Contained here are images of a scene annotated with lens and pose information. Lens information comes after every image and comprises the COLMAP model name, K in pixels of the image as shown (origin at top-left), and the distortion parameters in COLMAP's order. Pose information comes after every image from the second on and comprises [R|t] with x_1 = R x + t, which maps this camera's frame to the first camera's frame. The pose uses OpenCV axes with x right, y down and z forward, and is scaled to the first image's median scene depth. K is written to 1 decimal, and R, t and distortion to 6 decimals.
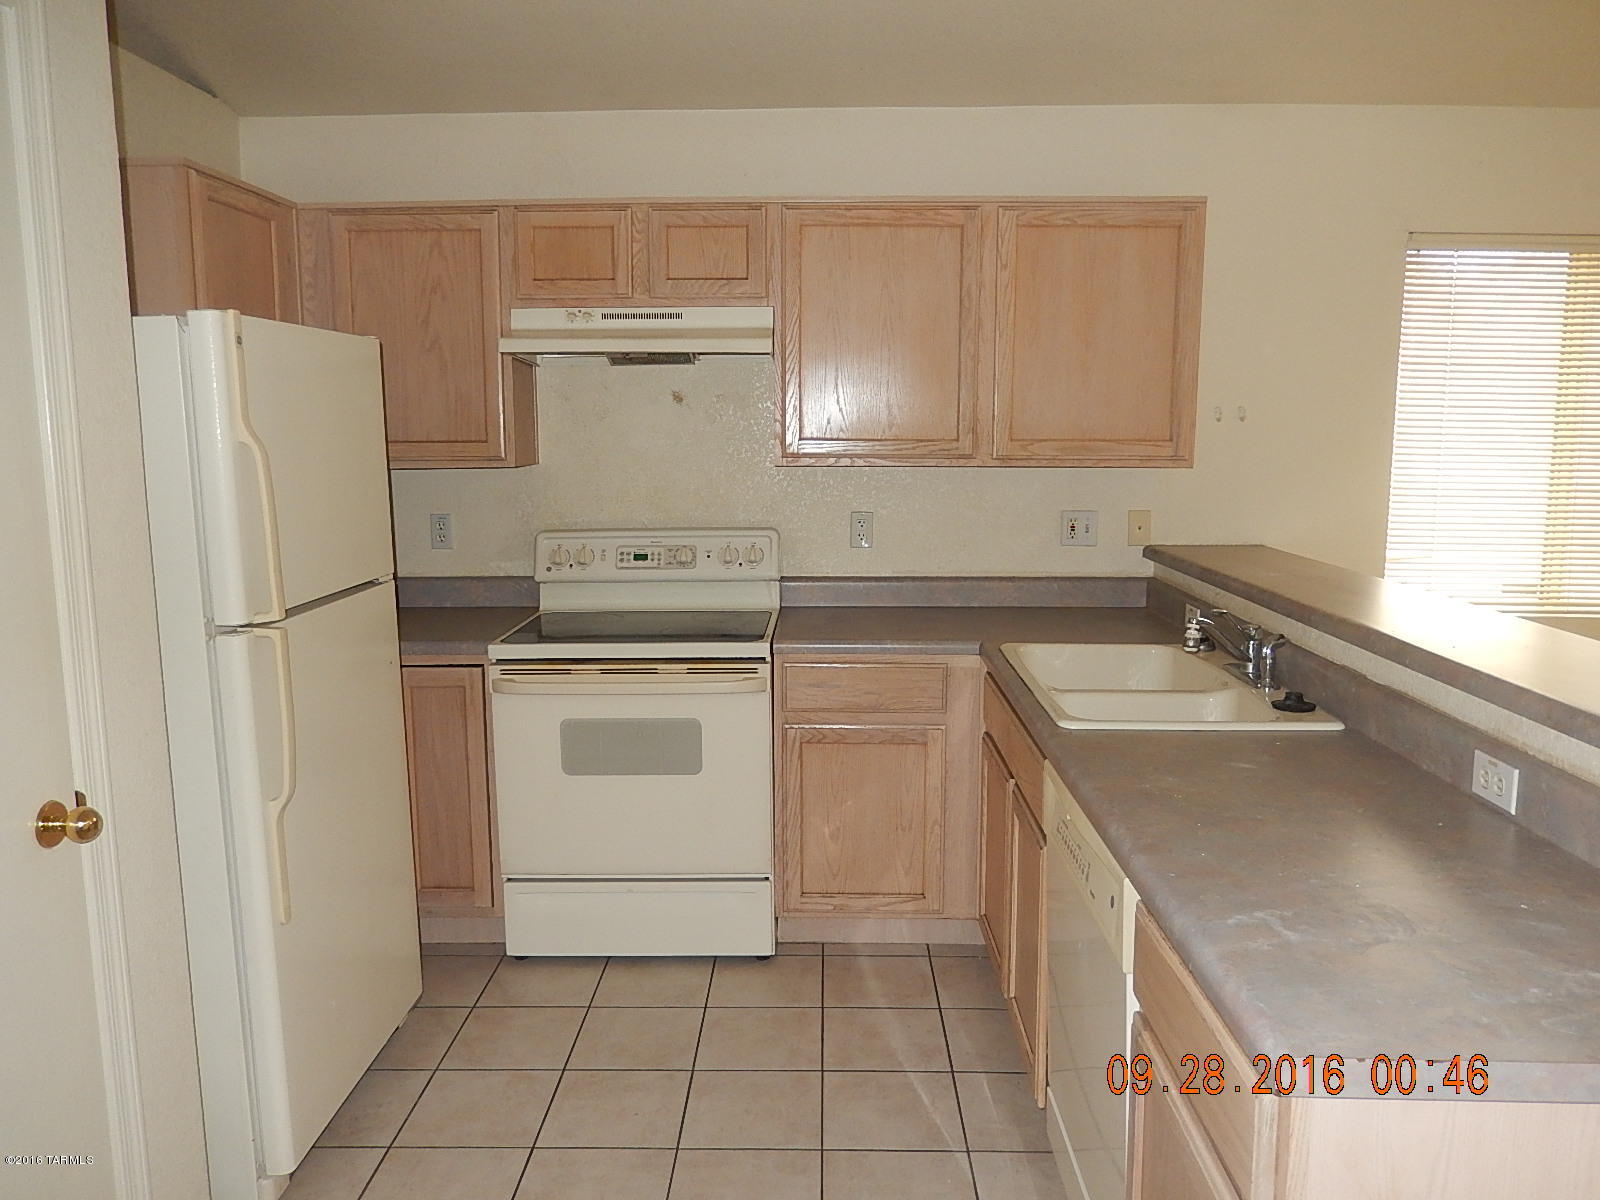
lens RADIAL K [[1194.3, 0, 801.4], [0, 1194.3, 593.2], [0, 0, 1]] dist [-0.030361, 0.002311]
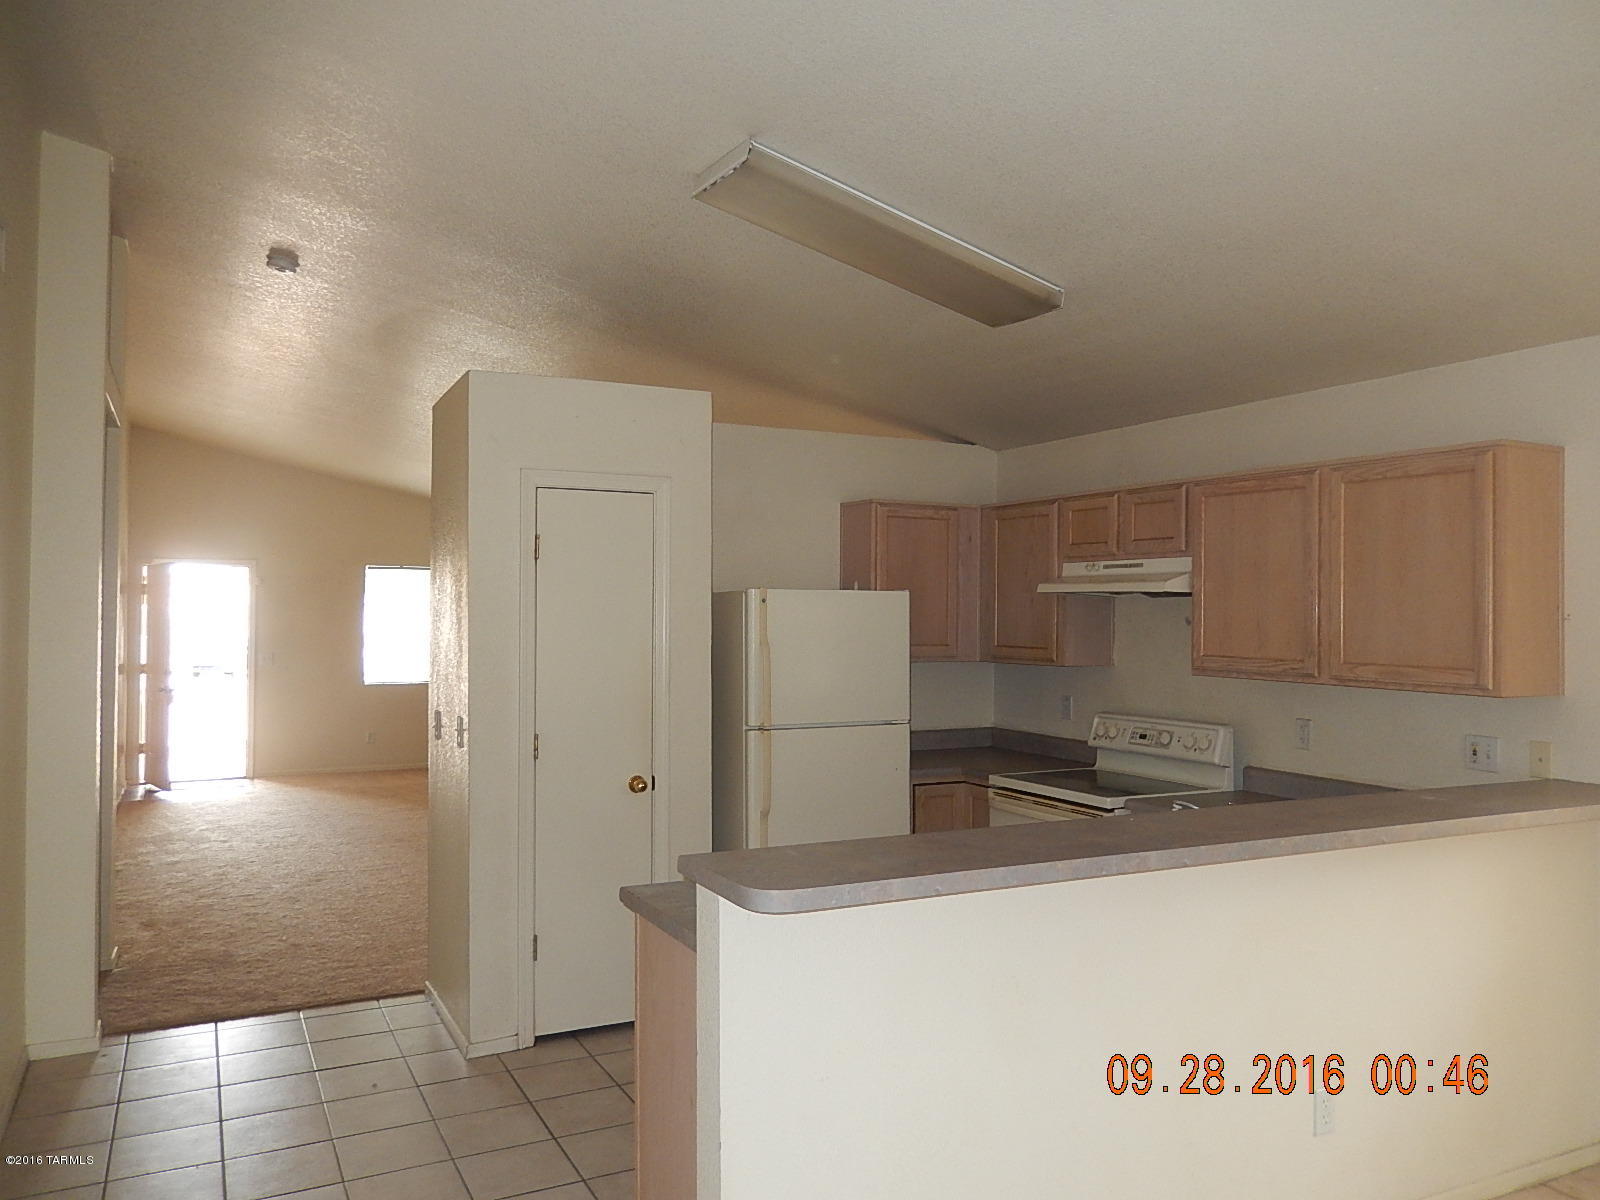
lens RADIAL K [[1194.3, 0, 794.8], [0, 1194.3, 601.3], [0, 0, 1]] dist [-0.030361, 0.002311]
pose [[0.466942, -0.000552, -0.884288, 0.945345], [-0.136926, 0.987894, -0.072919, -0.031390], [0.873623, 0.155131, 0.461214, -0.001286]]
